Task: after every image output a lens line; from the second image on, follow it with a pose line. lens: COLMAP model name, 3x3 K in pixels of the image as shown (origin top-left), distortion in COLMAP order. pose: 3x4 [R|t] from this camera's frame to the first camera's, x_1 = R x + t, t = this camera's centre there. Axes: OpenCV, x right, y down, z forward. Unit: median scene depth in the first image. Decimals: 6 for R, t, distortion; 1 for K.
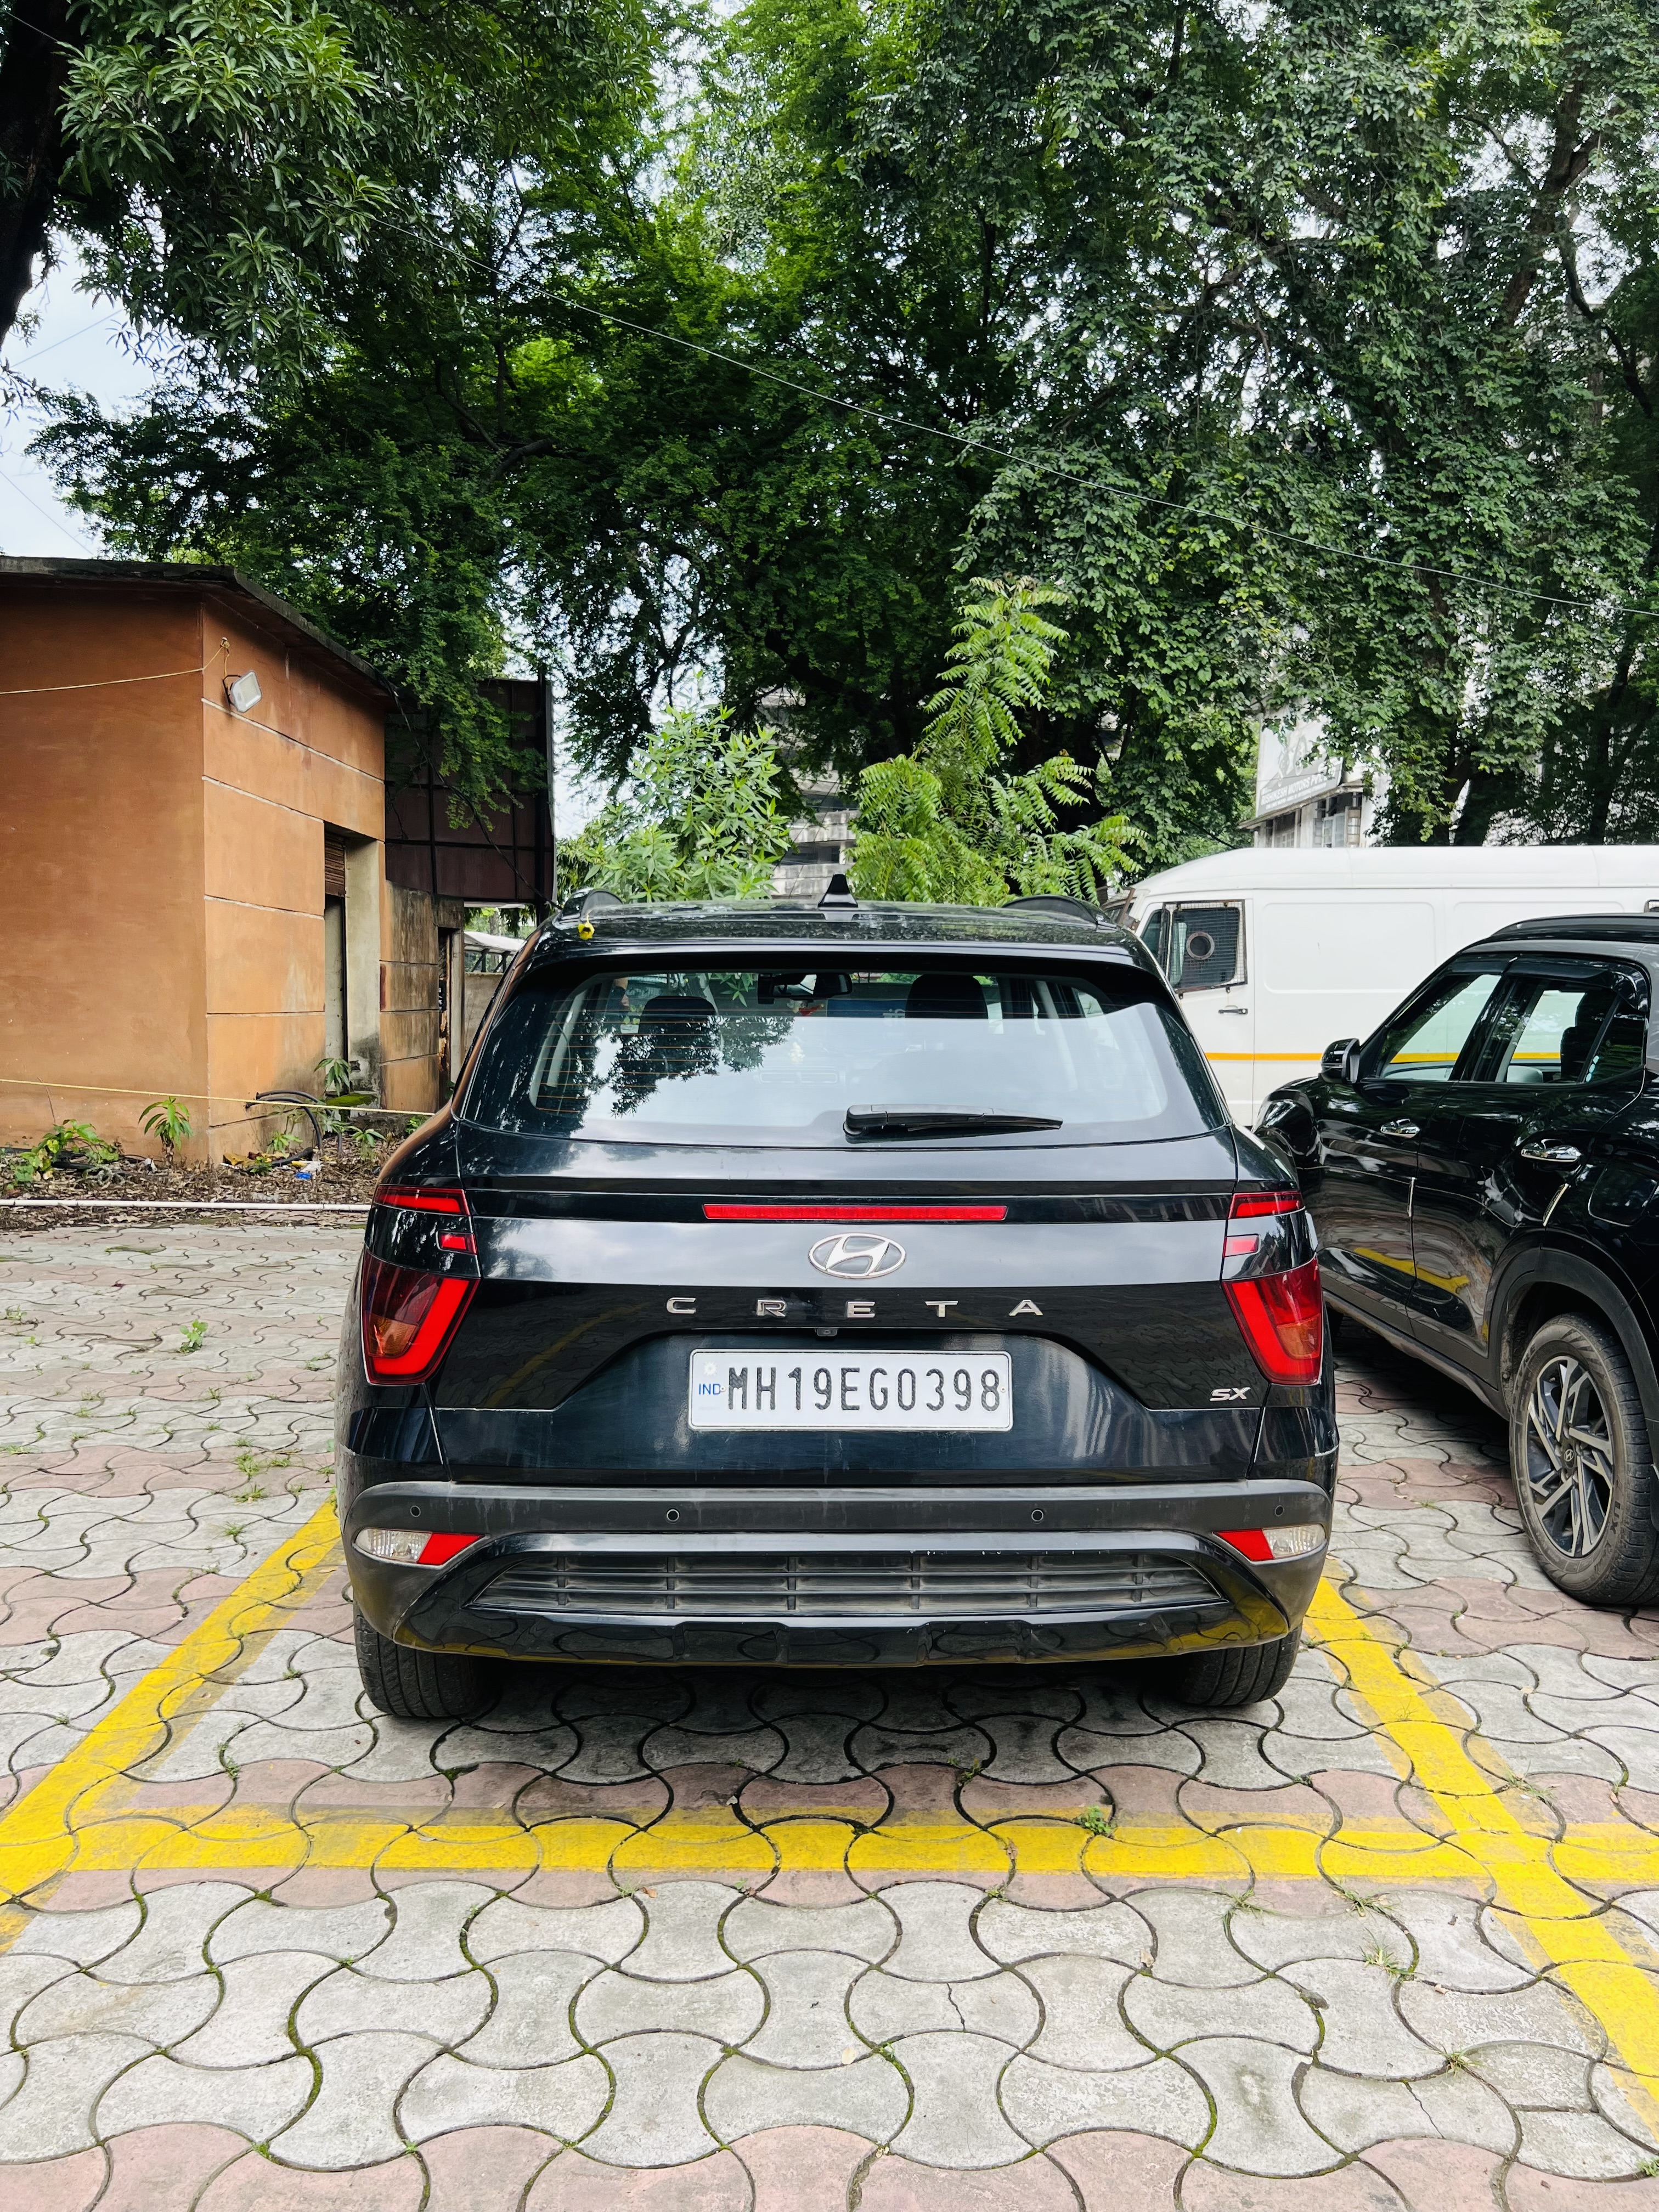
lens RADIAL K [[1658.8, 0, 816.6], [0, 1658.8, 1088.9], [0, 0, 1]] dist [0.033616, -0.032278]
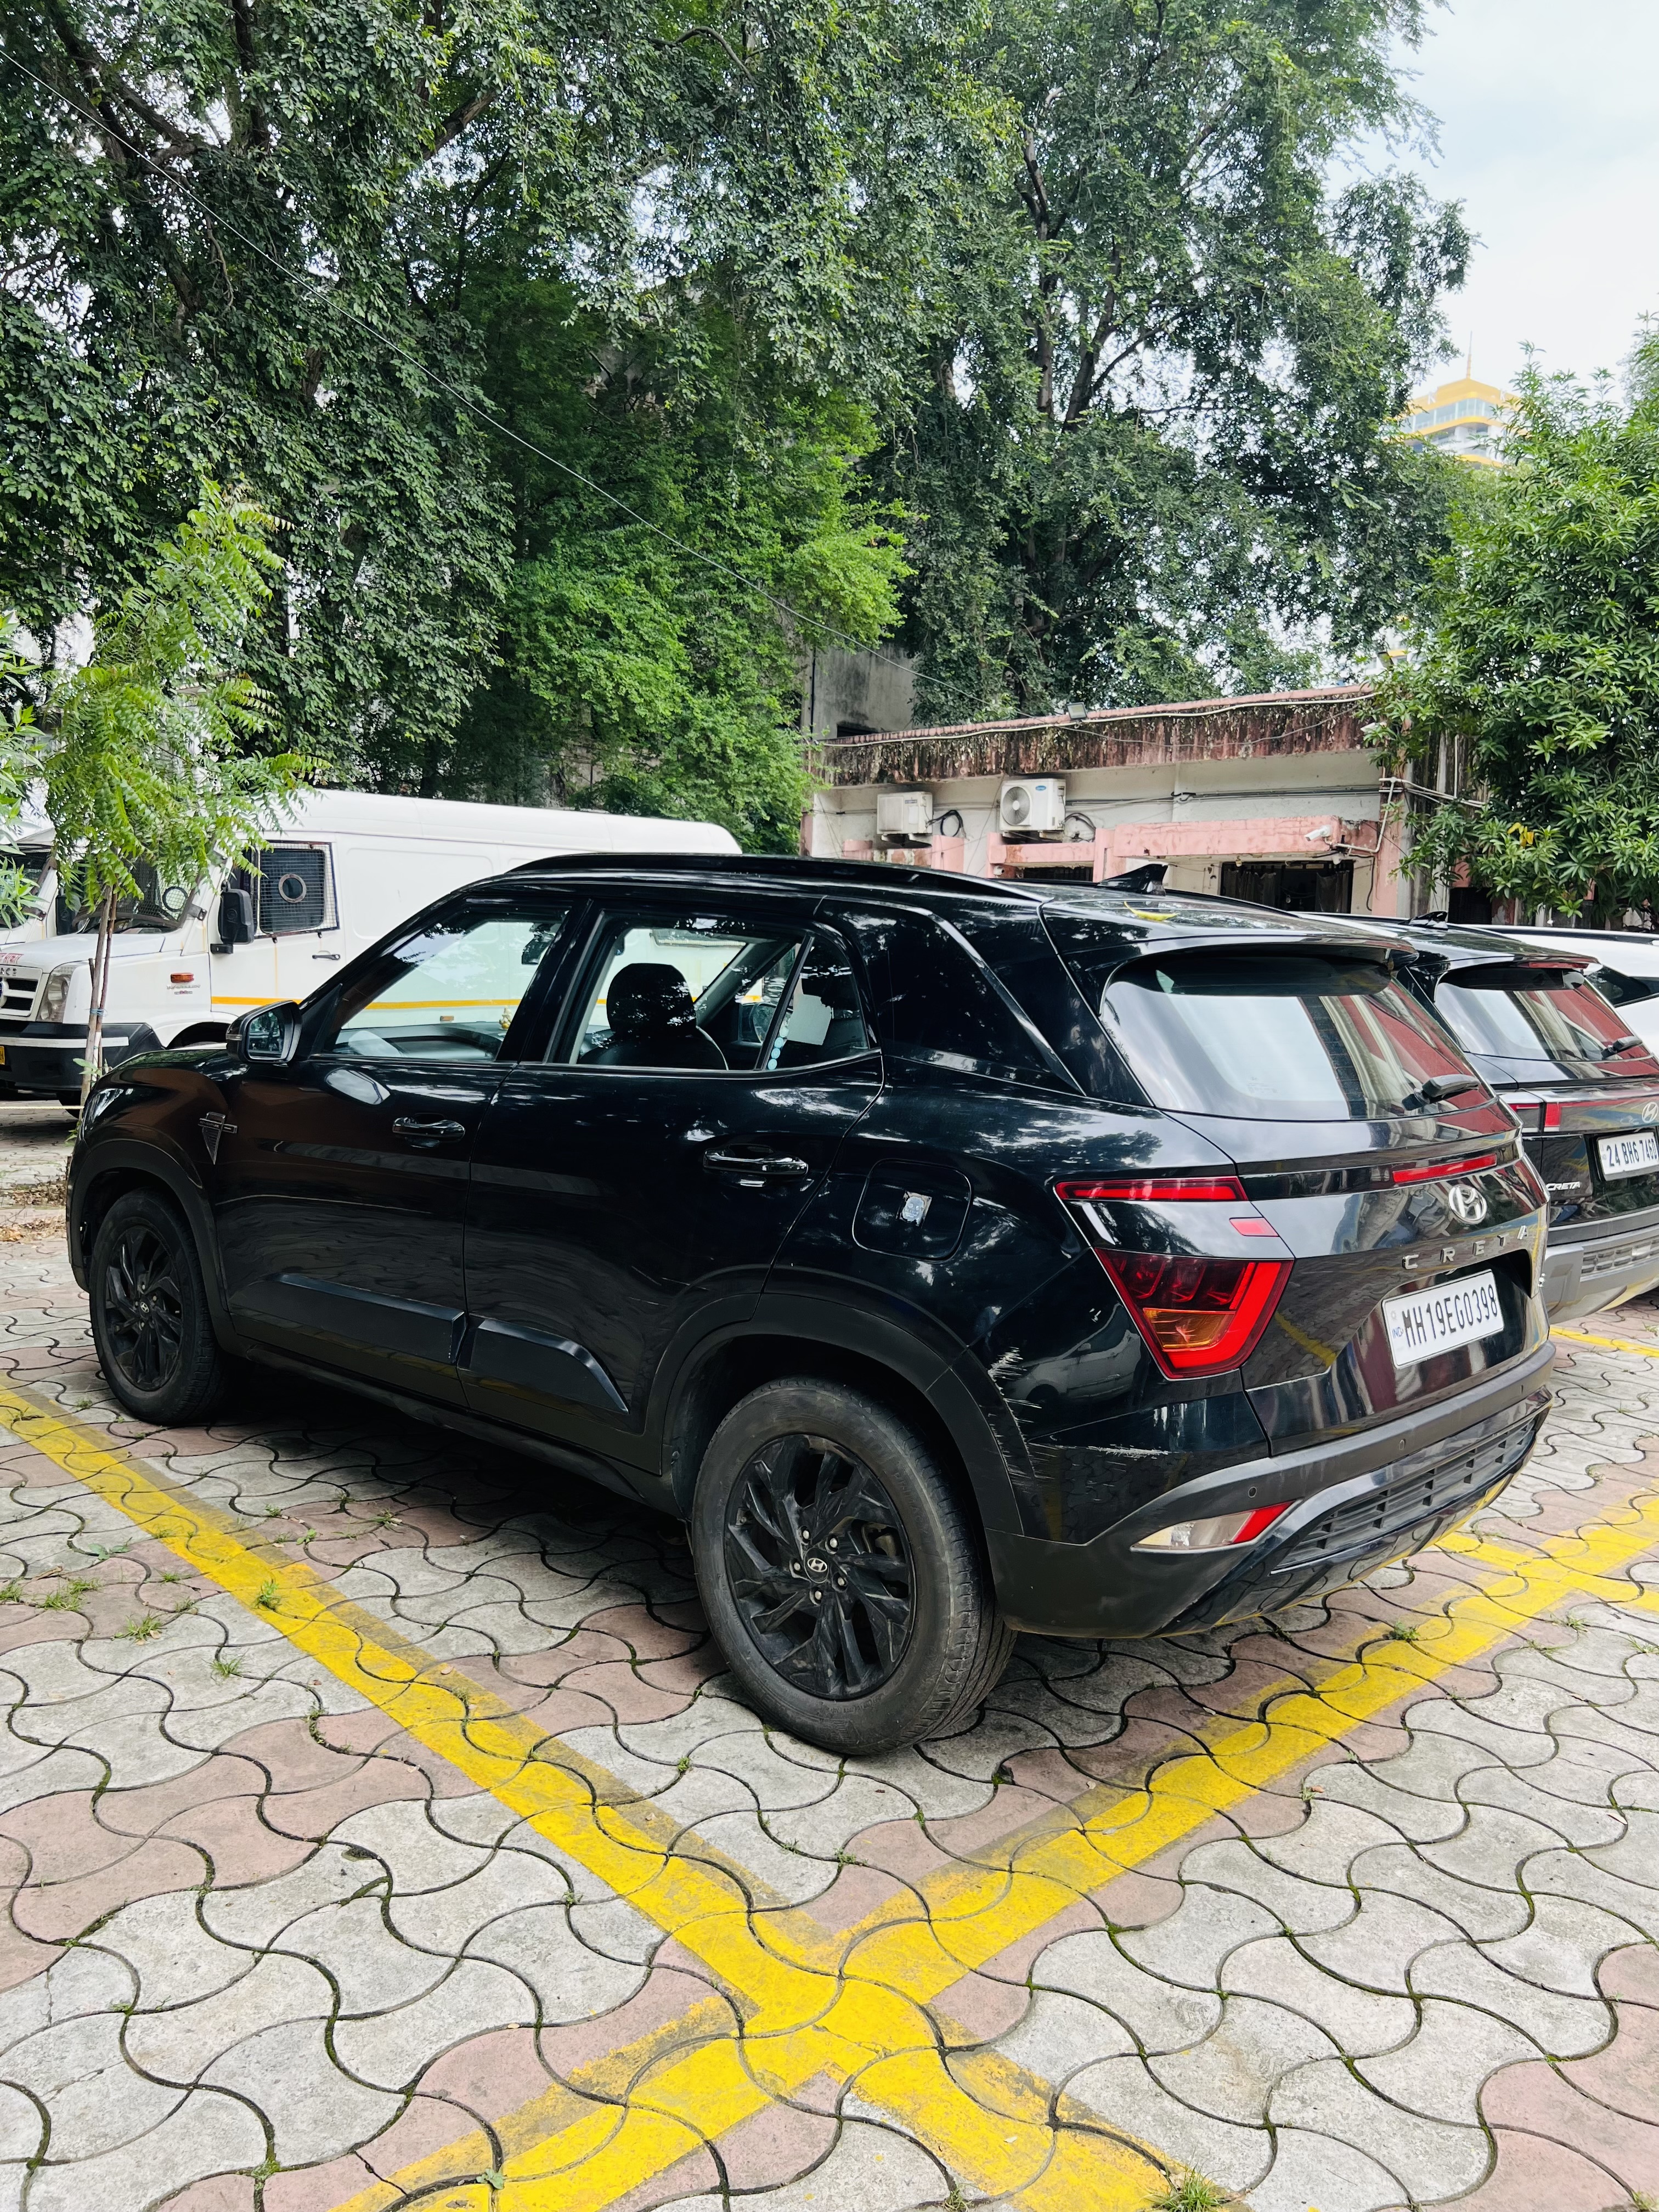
lens RADIAL K [[1658.8, 0, 826.1], [0, 1658.8, 1113.2], [0, 0, 1]] dist [0.033616, -0.032278]
pose [[0.710380, -0.053590, 0.701775, -0.186670], [0.023579, 0.998349, 0.052370, -0.005140], [-0.703423, -0.020655, 0.710471, 0.078438]]
